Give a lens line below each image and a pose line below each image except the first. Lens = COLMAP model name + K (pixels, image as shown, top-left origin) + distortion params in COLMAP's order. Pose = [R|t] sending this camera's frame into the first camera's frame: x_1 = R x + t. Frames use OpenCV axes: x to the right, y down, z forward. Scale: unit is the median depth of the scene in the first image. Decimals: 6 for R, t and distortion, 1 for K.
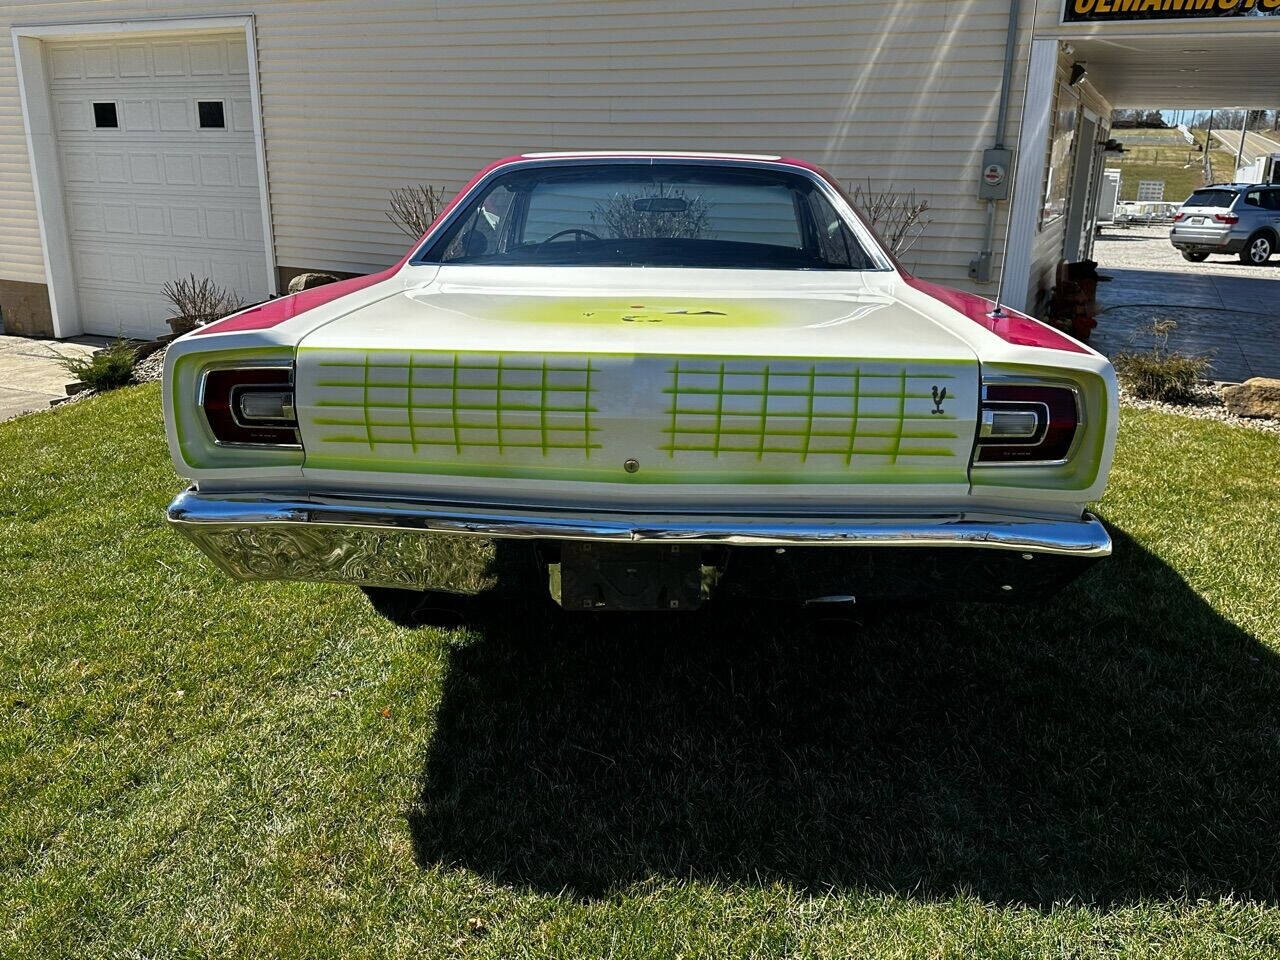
lens RADIAL K [[1050.0, 0, 634.9], [0, 1050.0, 481.6], [0, 0, 1]] dist [0.125797, -0.207348]
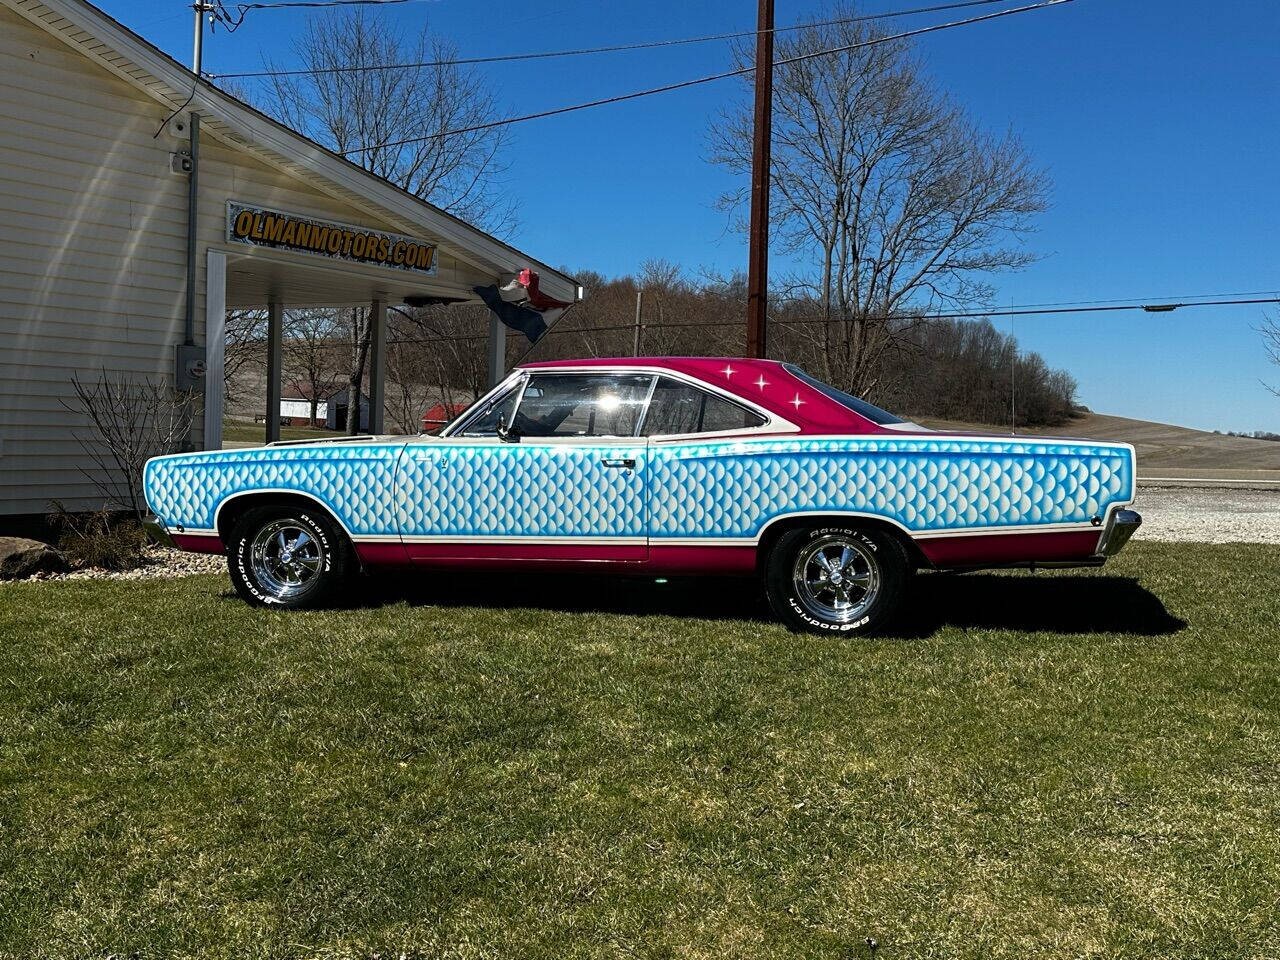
lens RADIAL K [[1264.3, 0, 640.3], [0, 1264.3, 480.6], [0, 0, 1]] dist [0.189565, -0.412870]
pose [[0.203987, -0.057569, 0.977279, -2.890748], [0.246316, 0.969173, 0.005678, -0.285143], [-0.947480, 0.239561, 0.211879, 1.221195]]
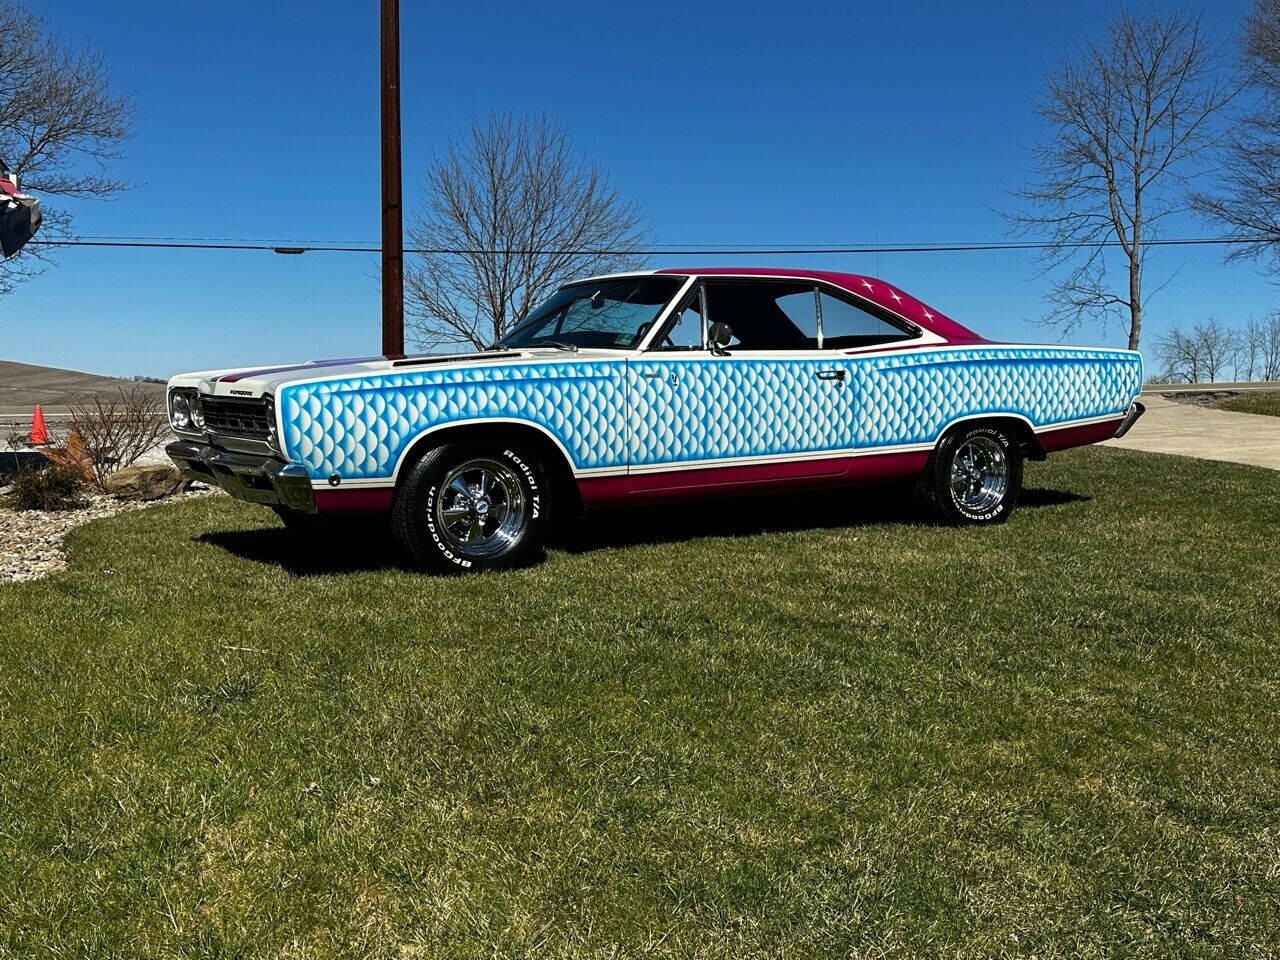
lens RADIAL K [[1264.3, 0, 640.3], [0, 1264.3, 480.6], [0, 0, 1]] dist [0.189565, -0.412870]
pose [[-0.571109, -0.082870, 0.816681, -2.239194], [0.206903, 0.948238, 0.240908, -0.813609], [-0.794371, 0.306558, -0.524401, 3.531632]]
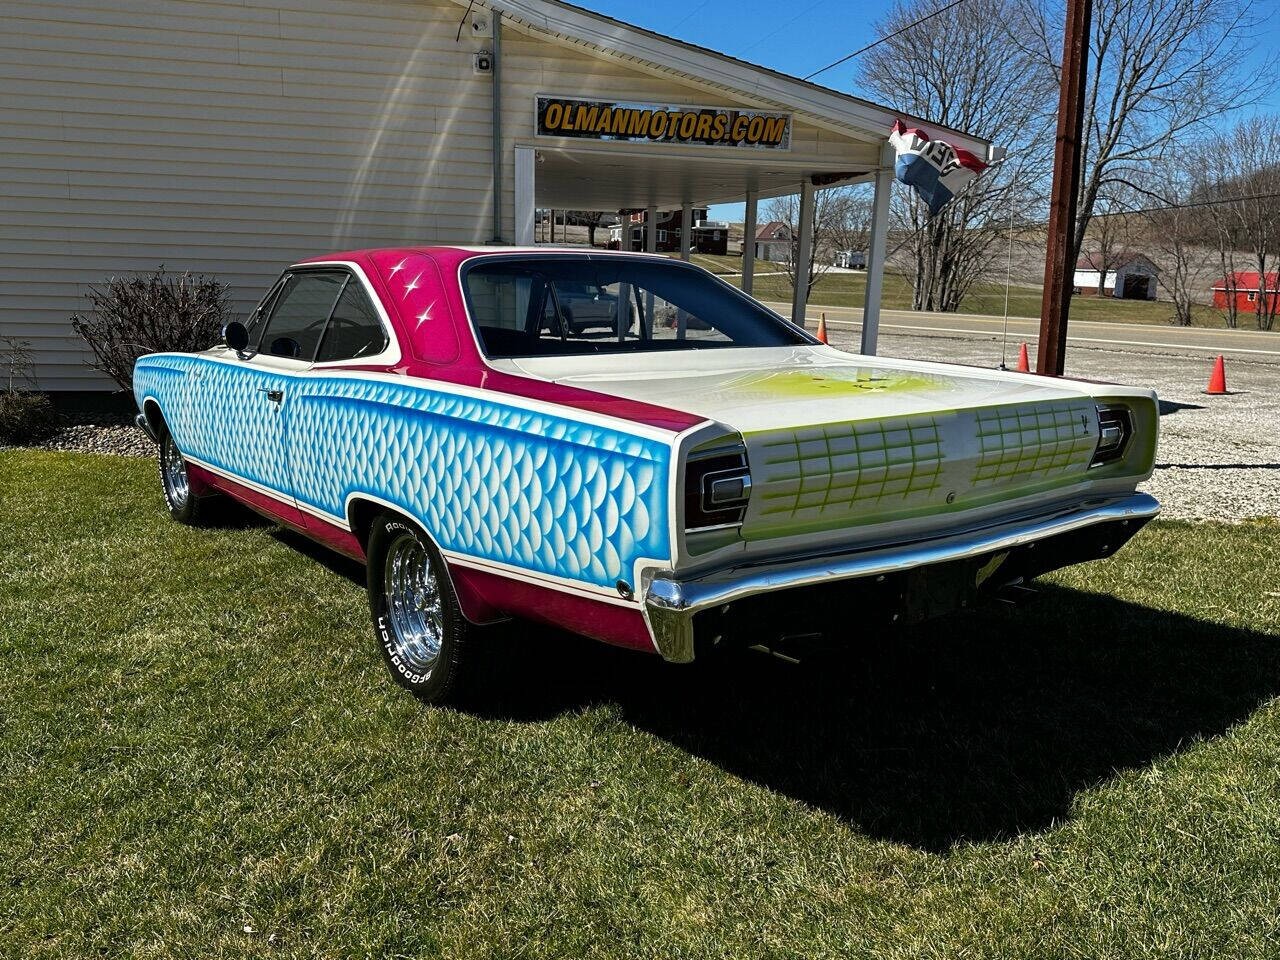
lens RADIAL K [[1050.0, 0, 634.9], [0, 1050.0, 481.6], [0, 0, 1]] dist [0.125797, -0.207348]
pose [[0.783498, -0.123760, 0.608945, -0.923047], [0.166342, 0.985974, -0.013638, -0.068798], [-0.598716, 0.111979, 0.793095, 0.179720]]
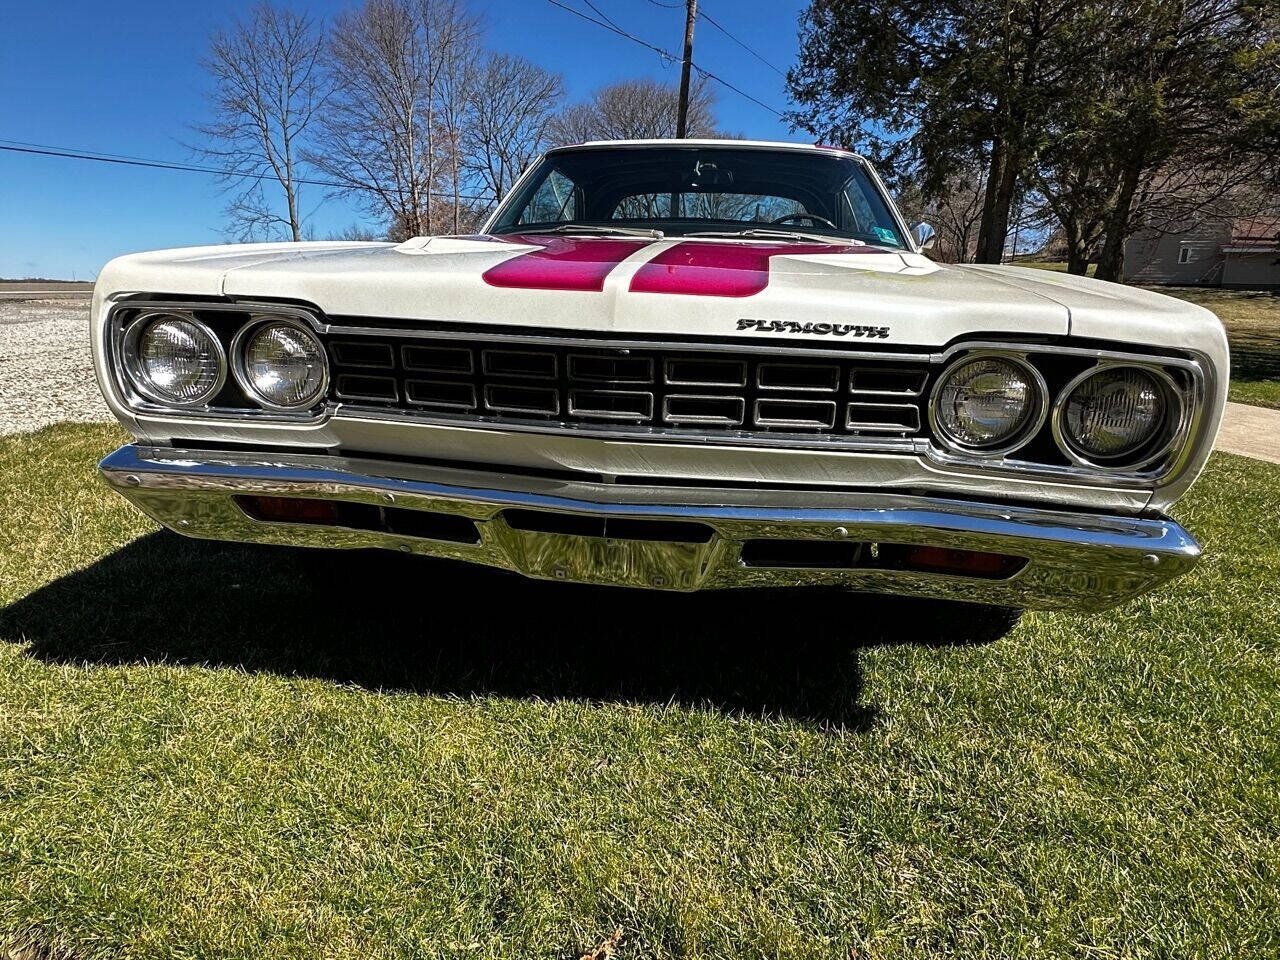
lens RADIAL K [[779.0, 0, 631.8], [0, 779.0, 487.4], [0, 0, 1]] dist [-0.003059, 0.002650]
pose [[-0.994531, -0.070610, 0.076958, 0.032522], [-0.023281, 0.868178, 0.495707, -0.719869], [-0.101815, 0.491204, -0.865073, 3.356283]]
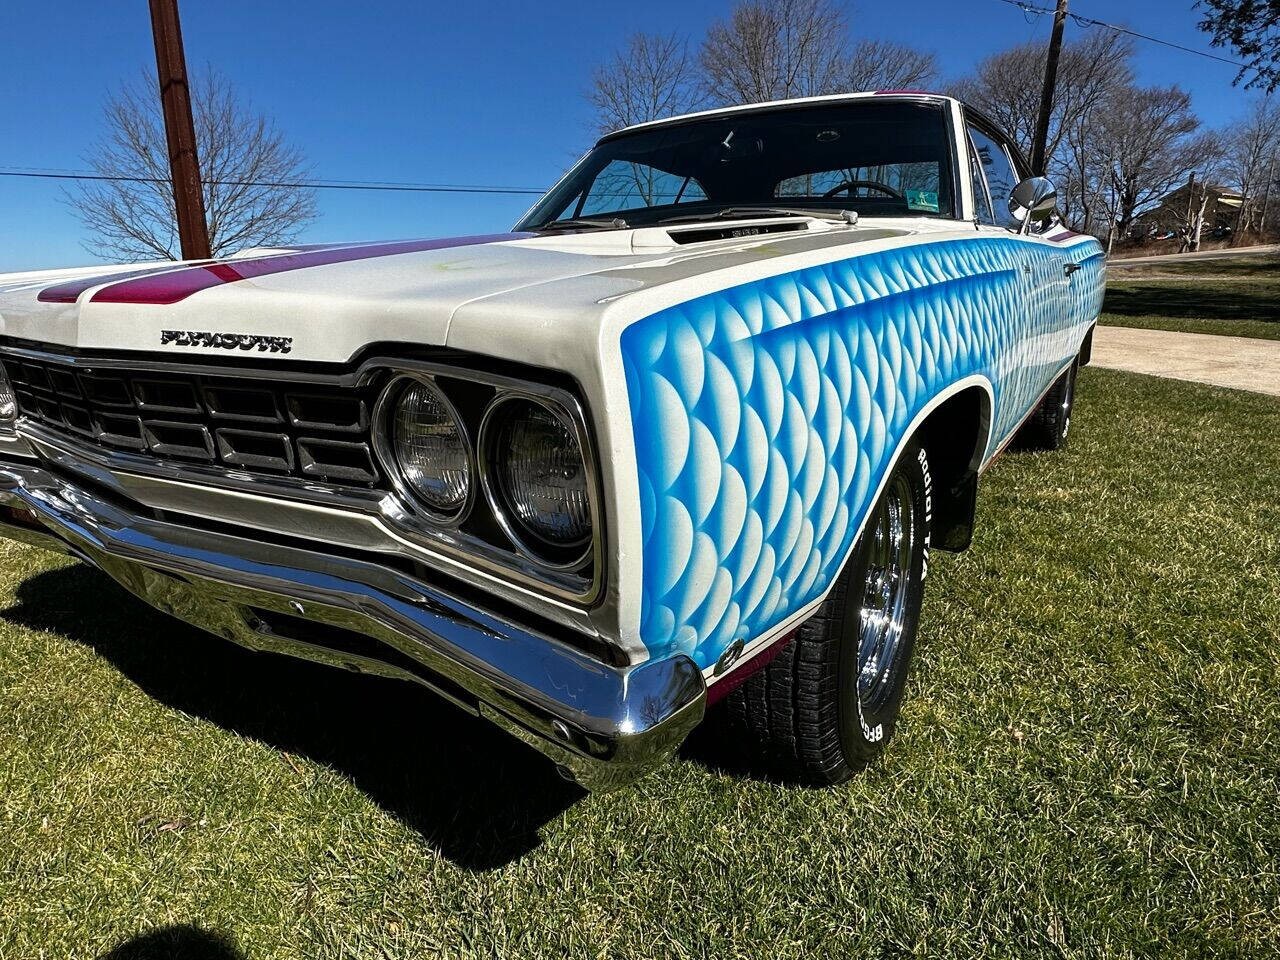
lens RADIAL K [[781.1, 0, 629.1], [0, 781.1, 485.6], [0, 0, 1]] dist [-0.007542, 0.005827]
pose [[-0.854642, -0.135458, 0.501237, -0.400956], [0.136703, 0.872605, 0.468906, -0.655966], [-0.500899, 0.469268, -0.727247, 3.082102]]
